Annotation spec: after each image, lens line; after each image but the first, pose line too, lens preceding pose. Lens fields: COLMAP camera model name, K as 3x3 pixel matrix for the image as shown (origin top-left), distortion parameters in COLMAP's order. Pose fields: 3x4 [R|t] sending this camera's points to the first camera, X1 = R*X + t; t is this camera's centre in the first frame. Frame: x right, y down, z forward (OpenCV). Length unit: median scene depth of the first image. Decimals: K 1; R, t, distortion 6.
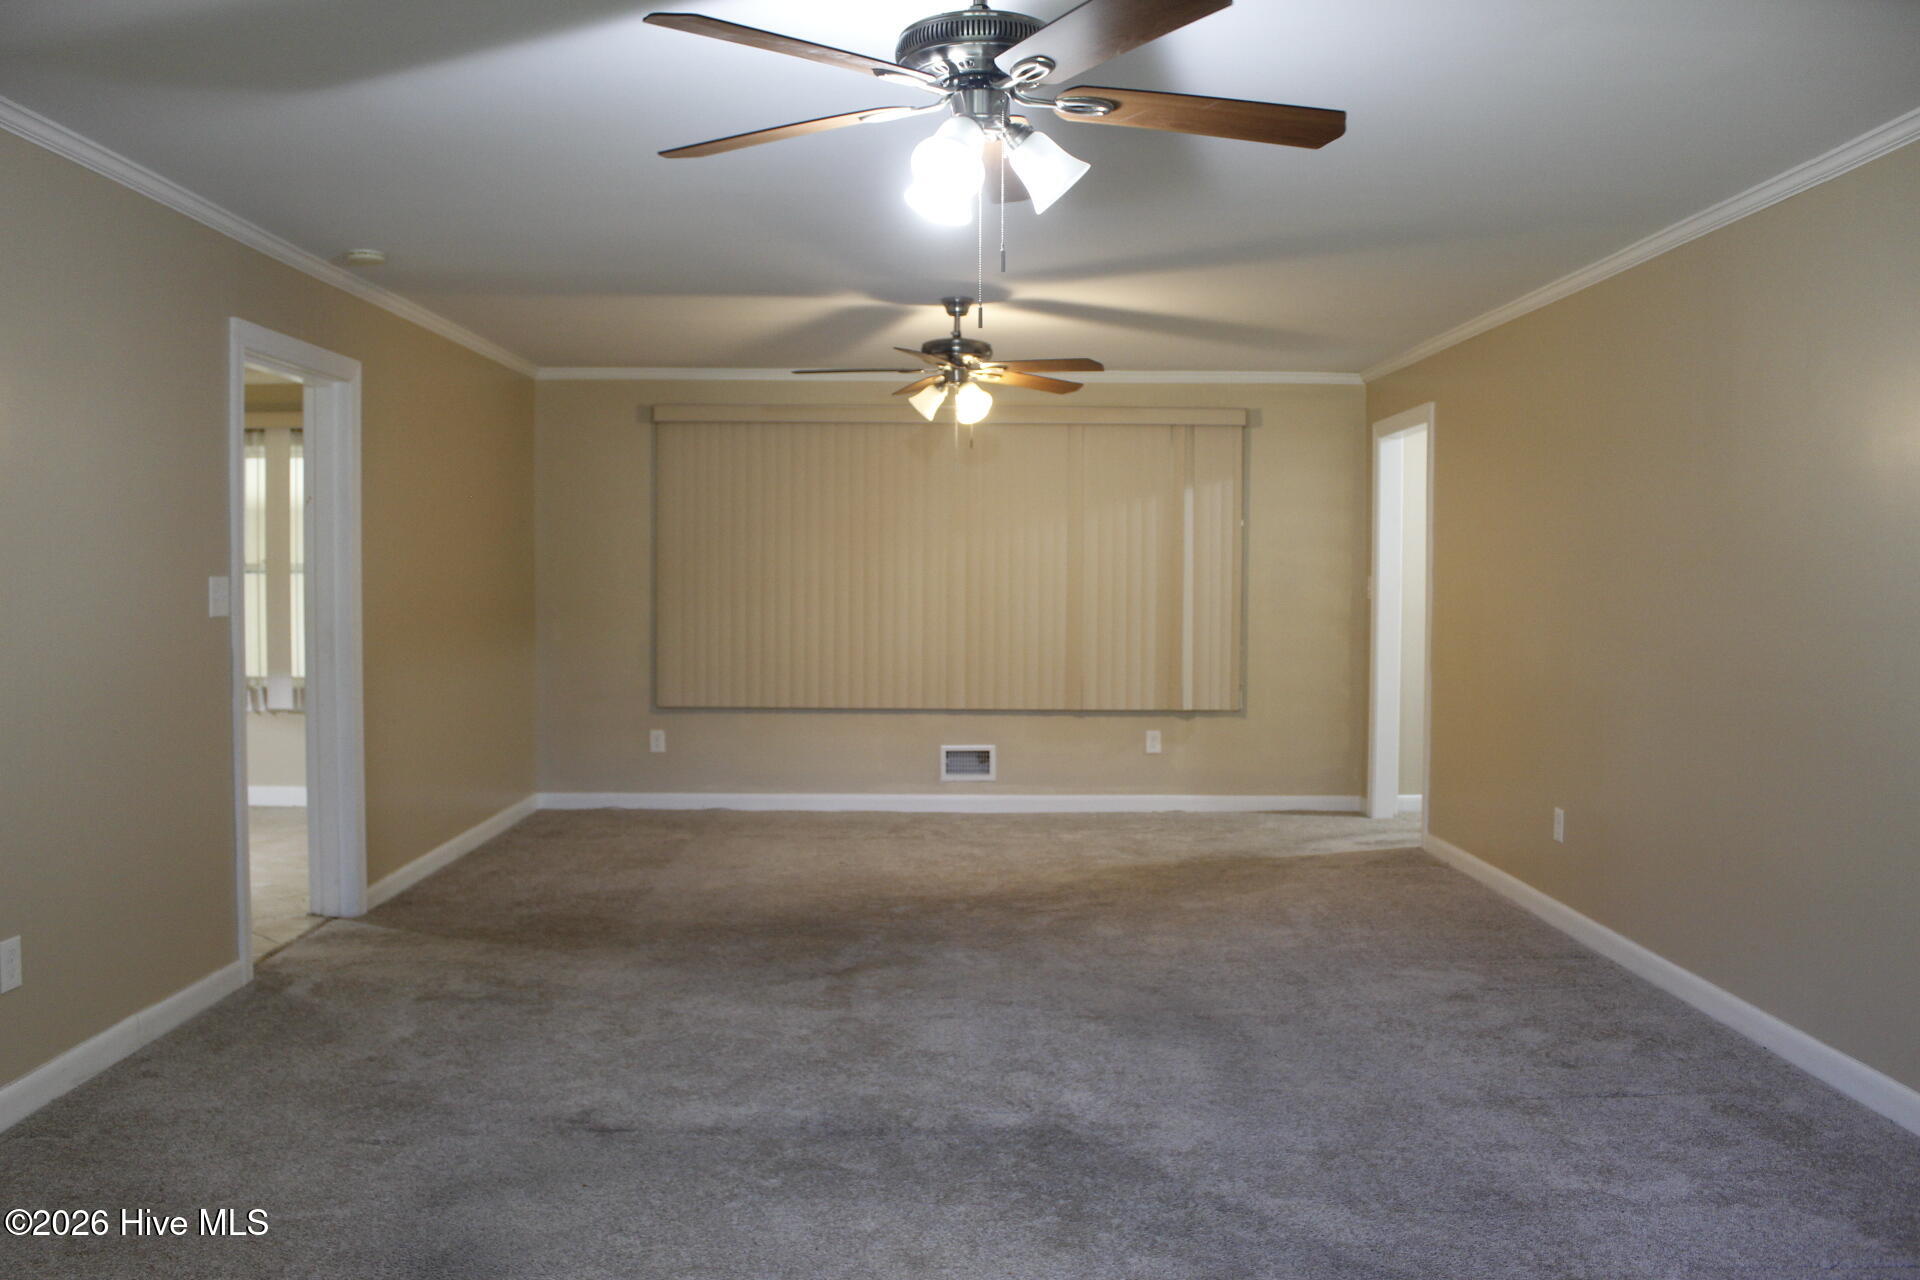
lens RADIAL K [[1594.6, 0, 989.5], [0, 1594.6, 674.2], [0, 0, 1]] dist [-0.163513, 0.141981]
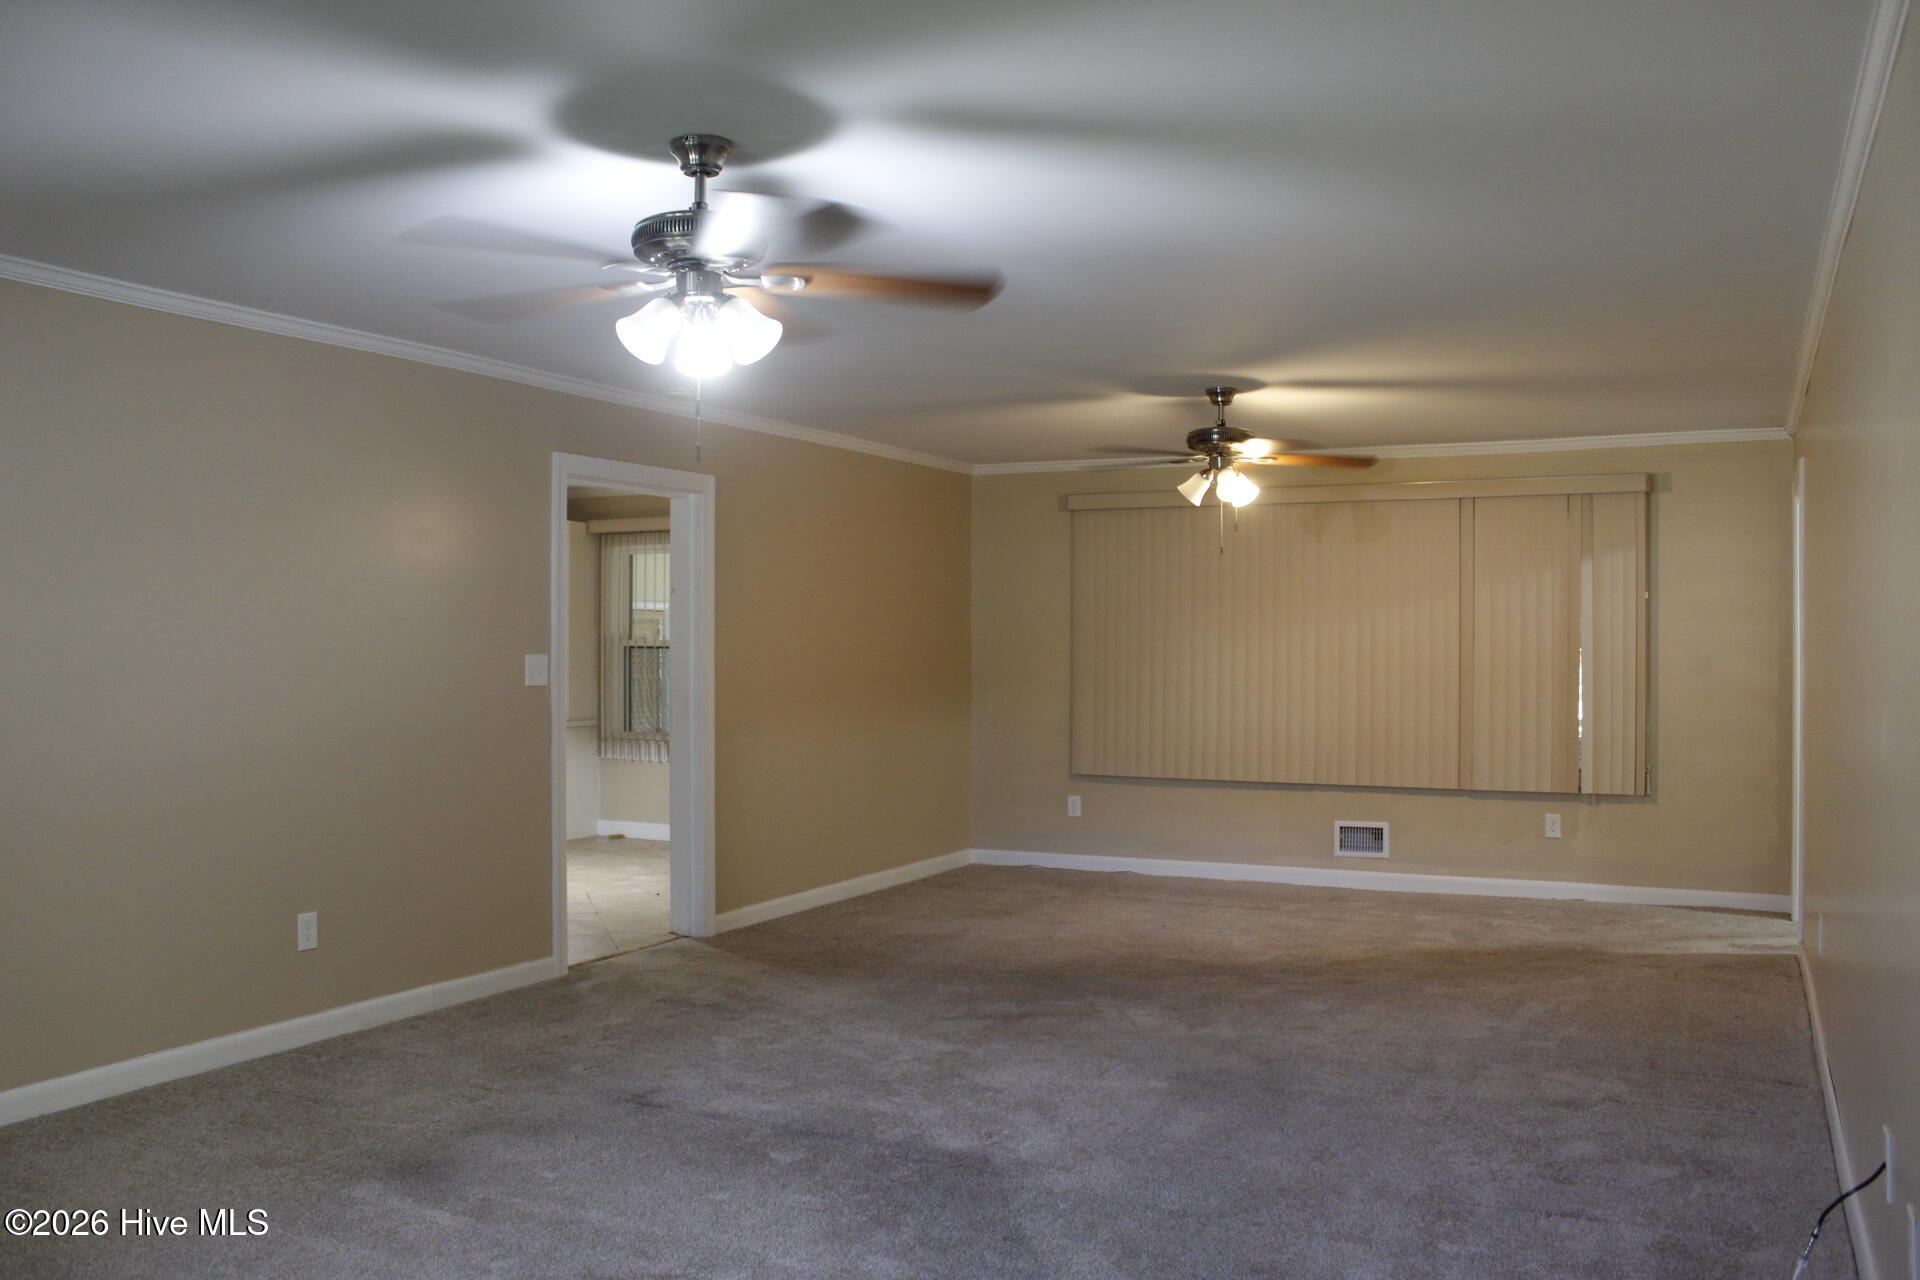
lens RADIAL K [[1594.6, 0, 936.4], [0, 1594.6, 653.1], [0, 0, 1]] dist [-0.163513, 0.141981]
pose [[0.883822, -0.001418, -0.467822, 0.273166], [-0.026595, 0.998226, -0.053269, -0.001729], [0.467068, 0.059522, 0.882216, -0.001619]]
